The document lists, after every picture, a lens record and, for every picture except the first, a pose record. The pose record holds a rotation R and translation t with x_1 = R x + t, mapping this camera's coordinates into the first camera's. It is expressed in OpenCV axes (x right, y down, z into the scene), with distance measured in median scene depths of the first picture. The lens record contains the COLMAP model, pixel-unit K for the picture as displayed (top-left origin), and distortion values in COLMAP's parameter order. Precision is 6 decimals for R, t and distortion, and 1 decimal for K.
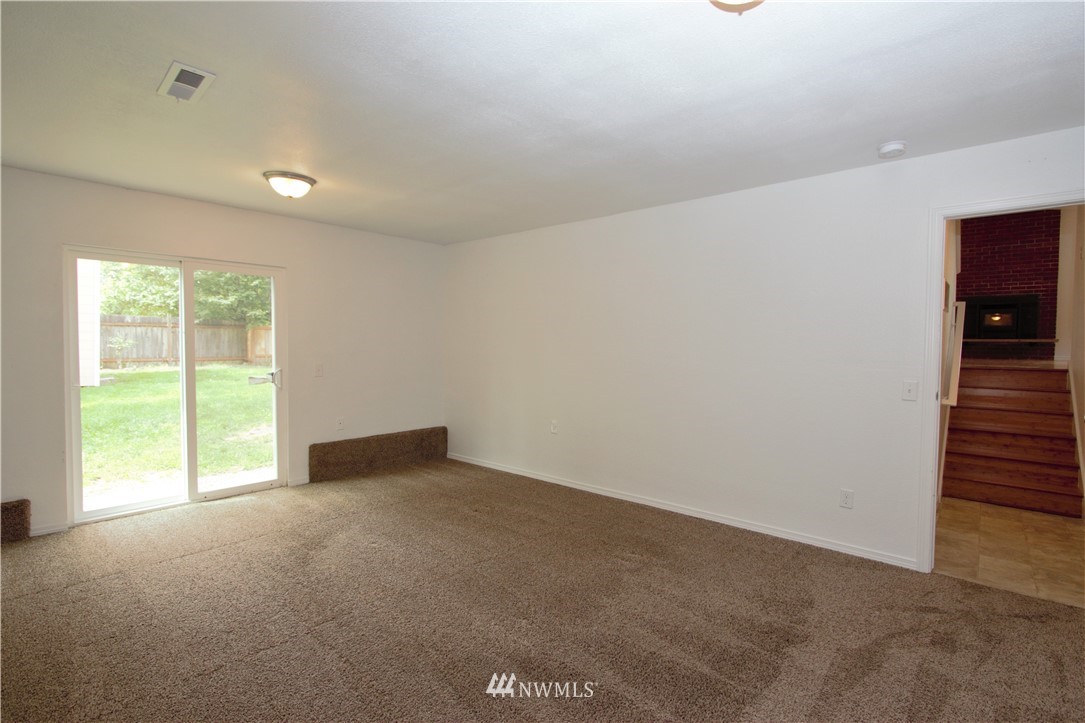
lens RADIAL K [[541.2, 0, 542.5], [0, 541.2, 361.5], [0, 0, 1]] dist [-0.000579, -0.000055]
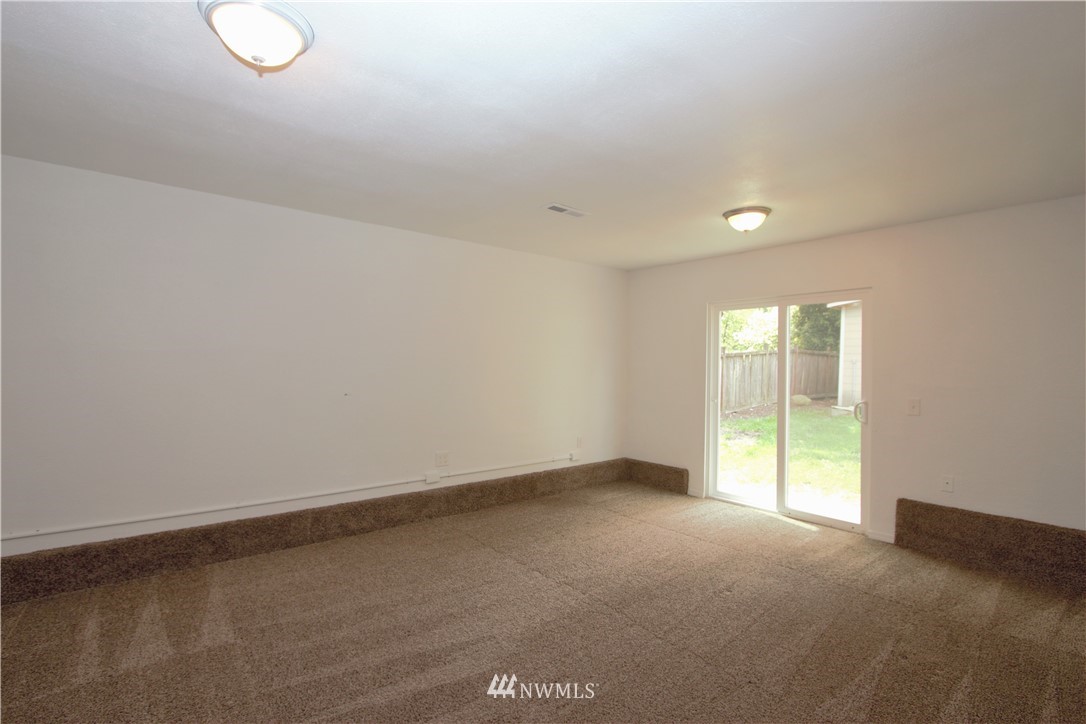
lens RADIAL K [[562.9, 0, 543.0], [0, 562.9, 362.0], [0, 0, 1]] dist [-0.017939, 0.001034]
pose [[-0.219192, -0.007247, -0.975655, 0.527540], [-0.043109, 0.999068, 0.002264, -0.029550], [0.974729, 0.042556, -0.219300, 0.688012]]
